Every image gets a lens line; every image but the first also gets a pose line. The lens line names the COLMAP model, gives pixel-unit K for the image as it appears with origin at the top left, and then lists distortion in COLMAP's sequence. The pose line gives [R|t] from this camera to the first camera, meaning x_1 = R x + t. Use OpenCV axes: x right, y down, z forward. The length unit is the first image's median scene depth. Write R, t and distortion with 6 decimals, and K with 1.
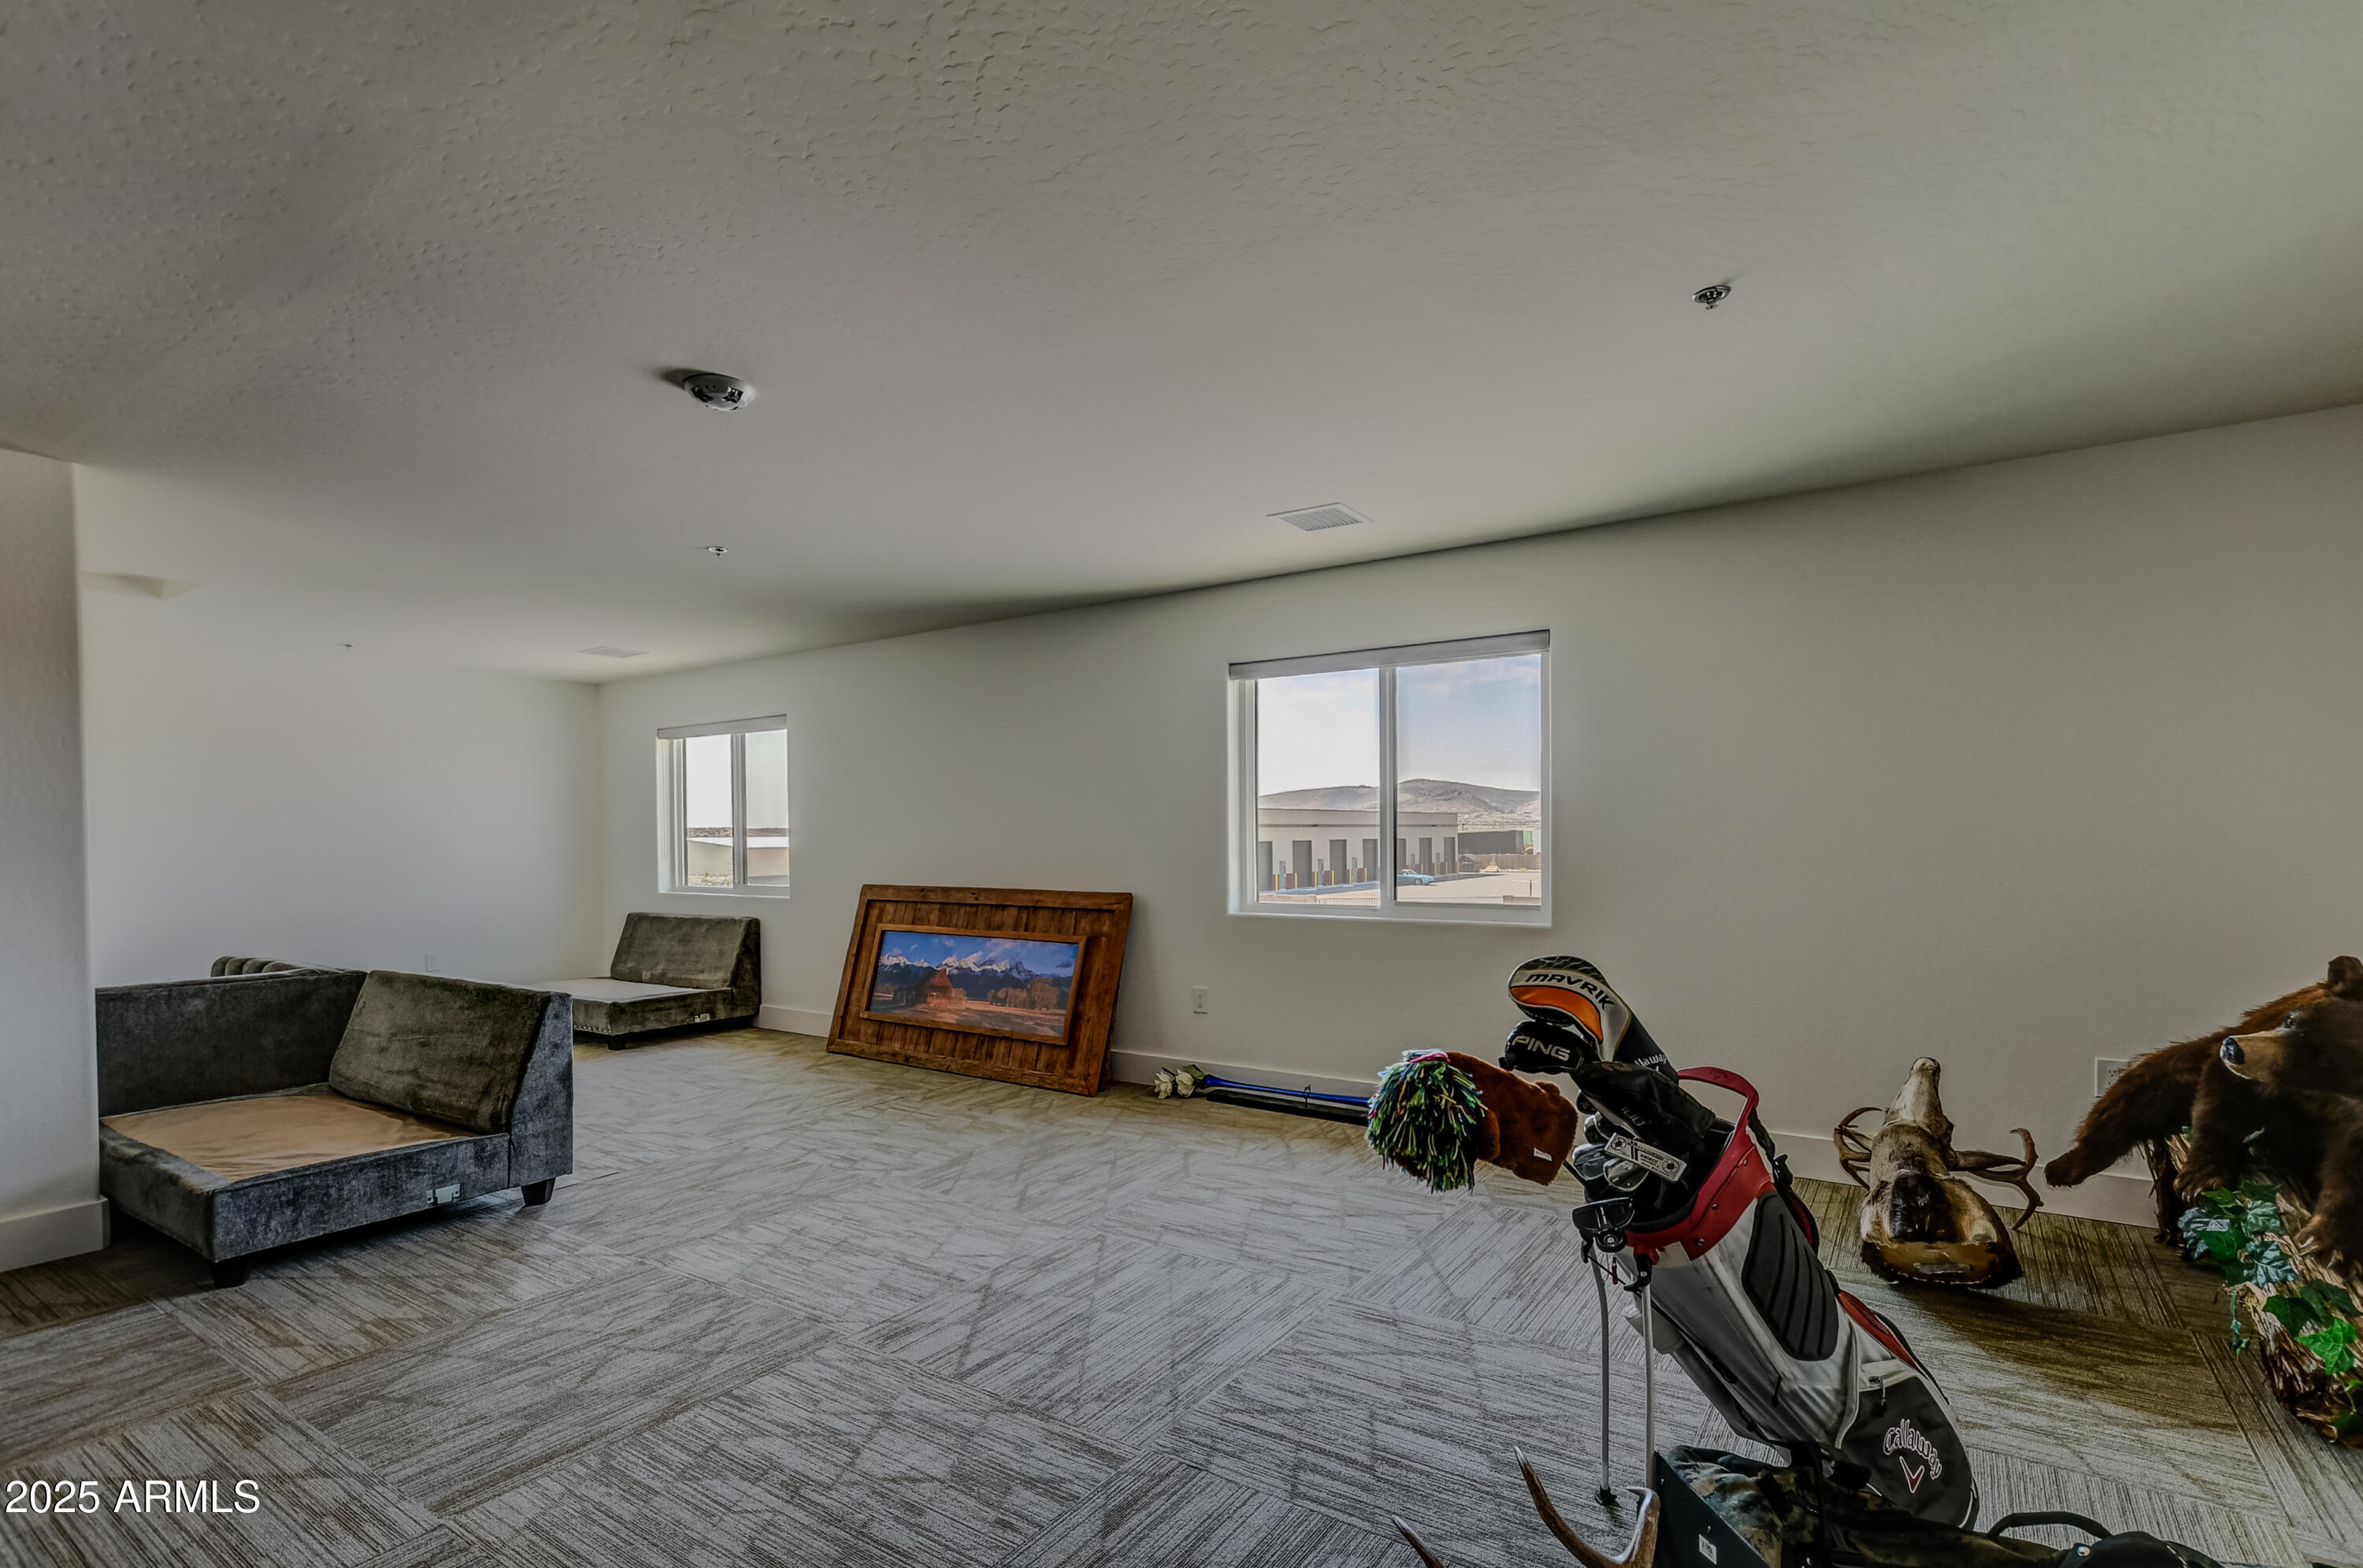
lens RADIAL K [[1096.5, 0, 1191.3], [0, 1096.5, 831.5], [0, 0, 1]] dist [0.000139, -0.000620]
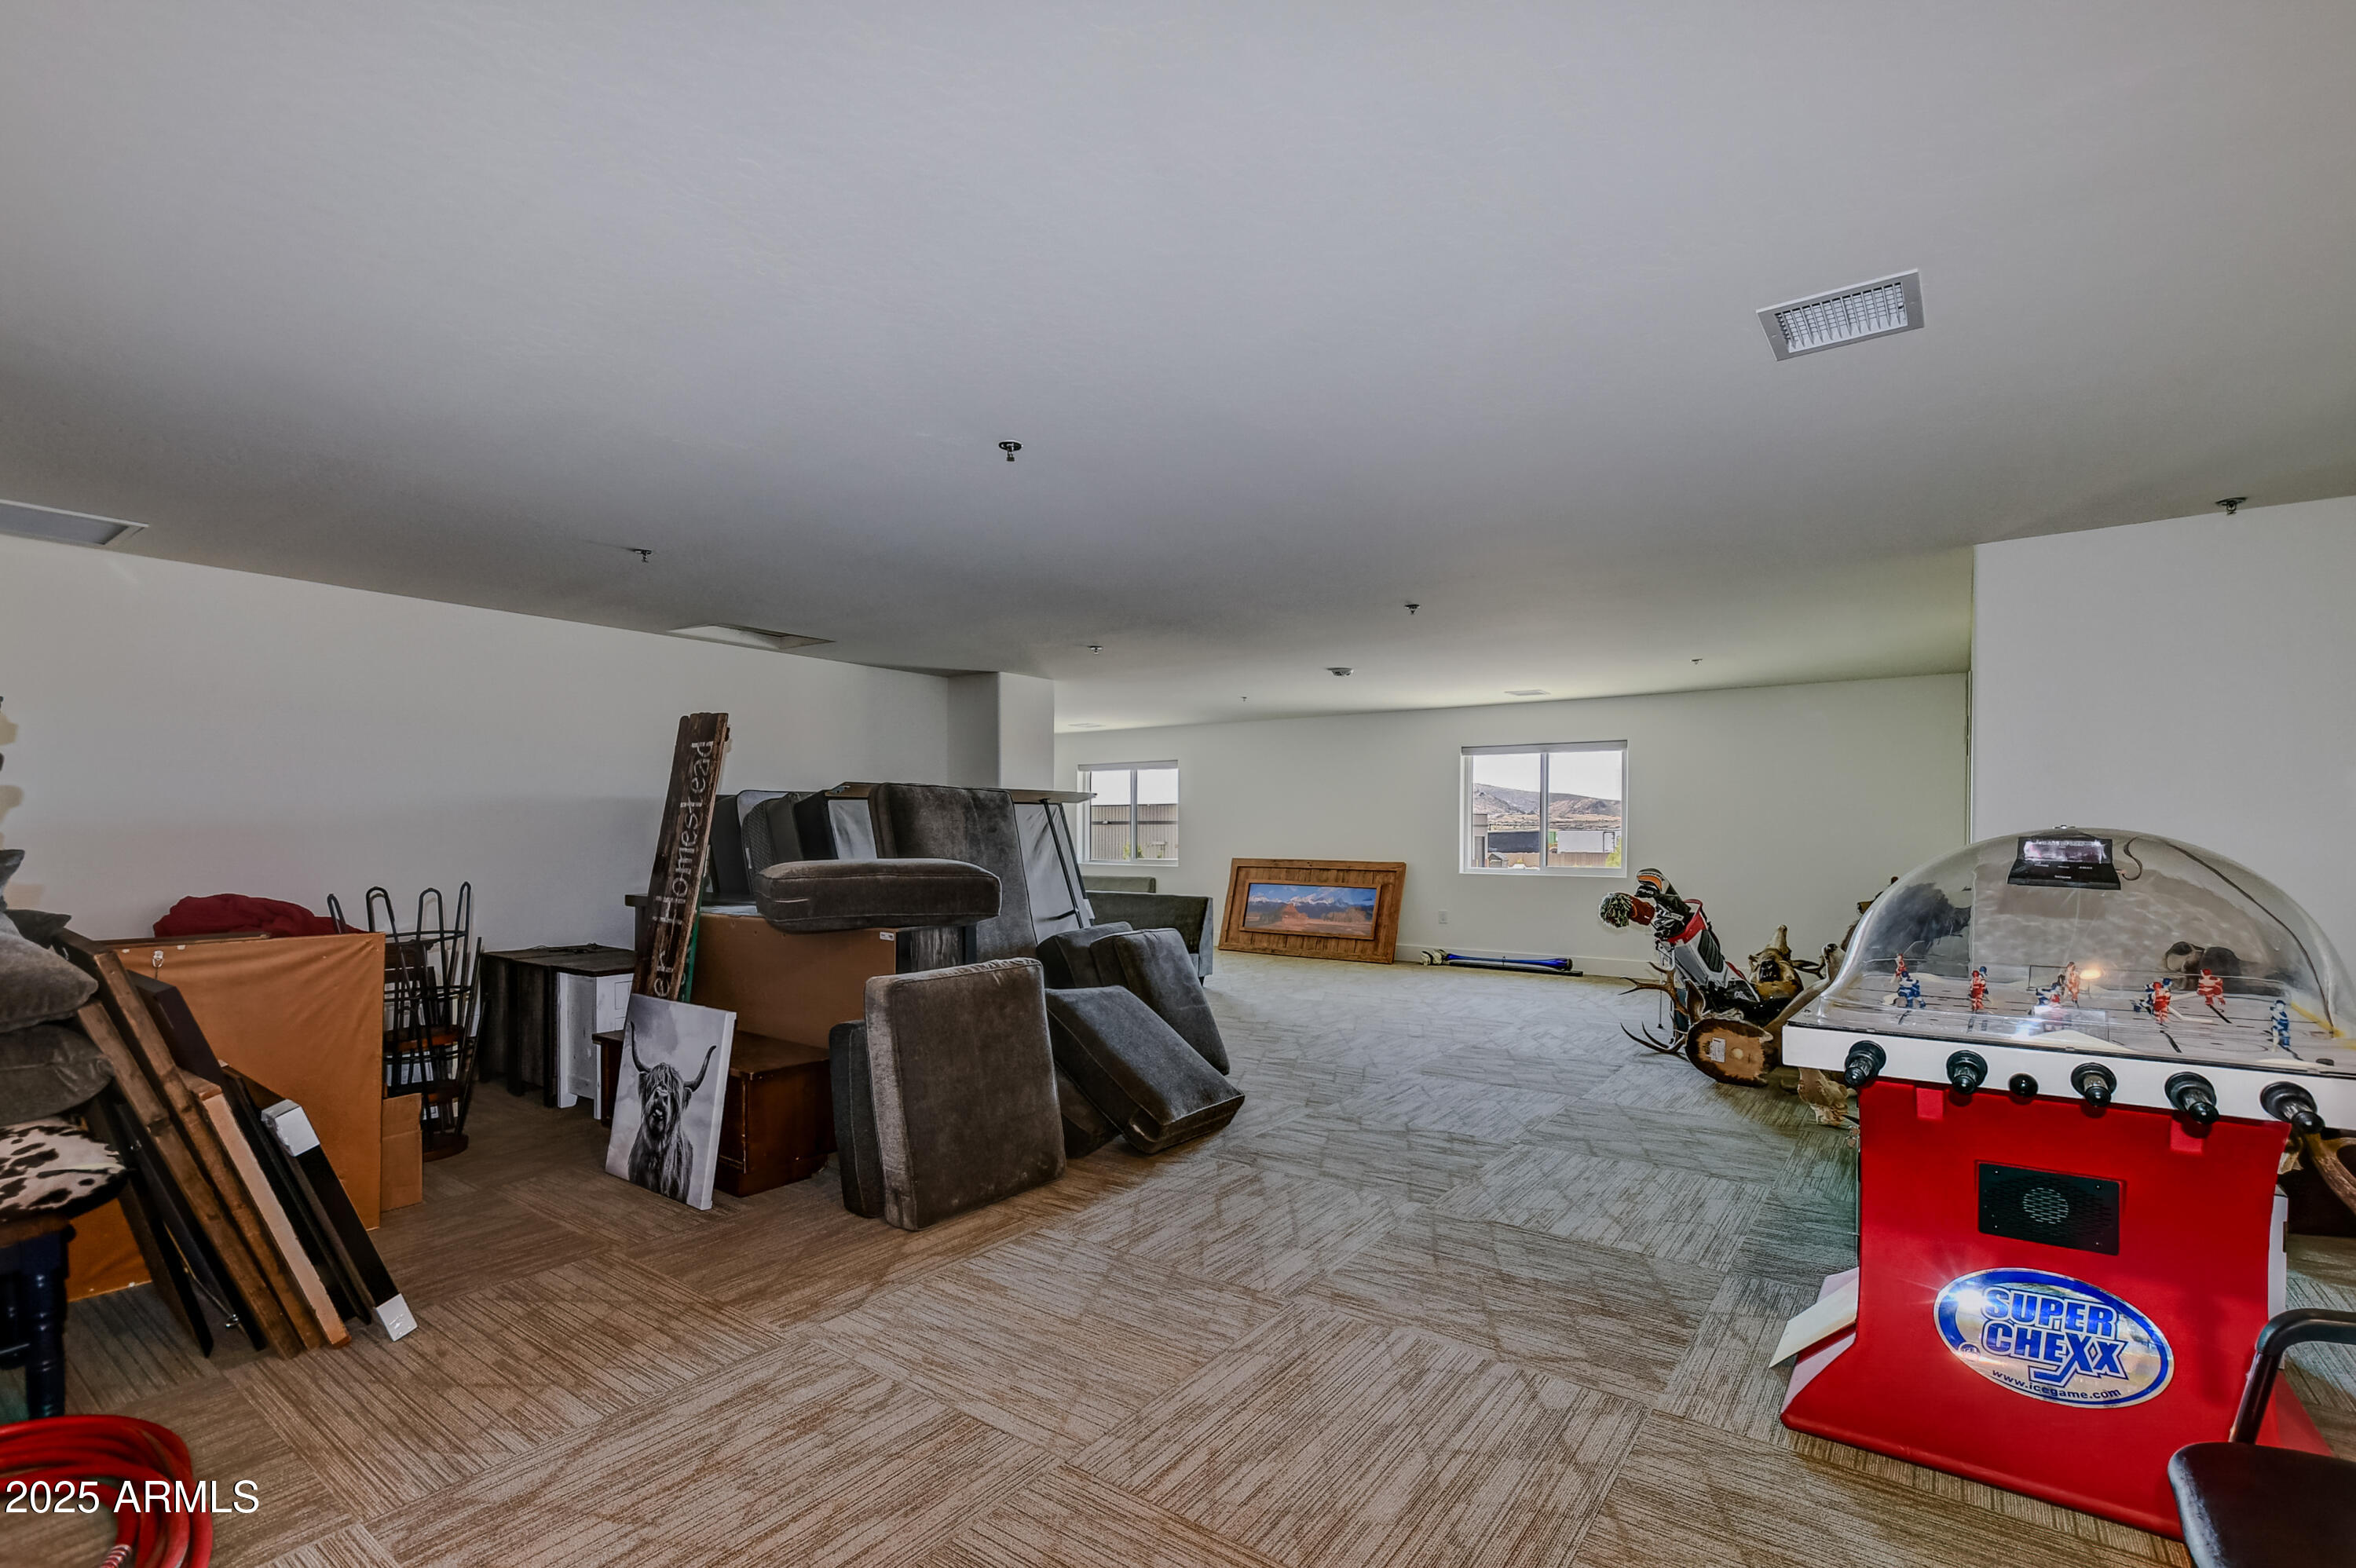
lens RADIAL K [[1093.3, 0, 1187.7], [0, 1093.3, 831.4], [0, 0, 1]] dist [0.000139, -0.000620]
pose [[0.999717, 0.014241, -0.019058, -0.404941], [-0.014175, 0.999893, 0.003591, -0.001477], [0.019107, -0.003319, 0.999812, -0.951467]]
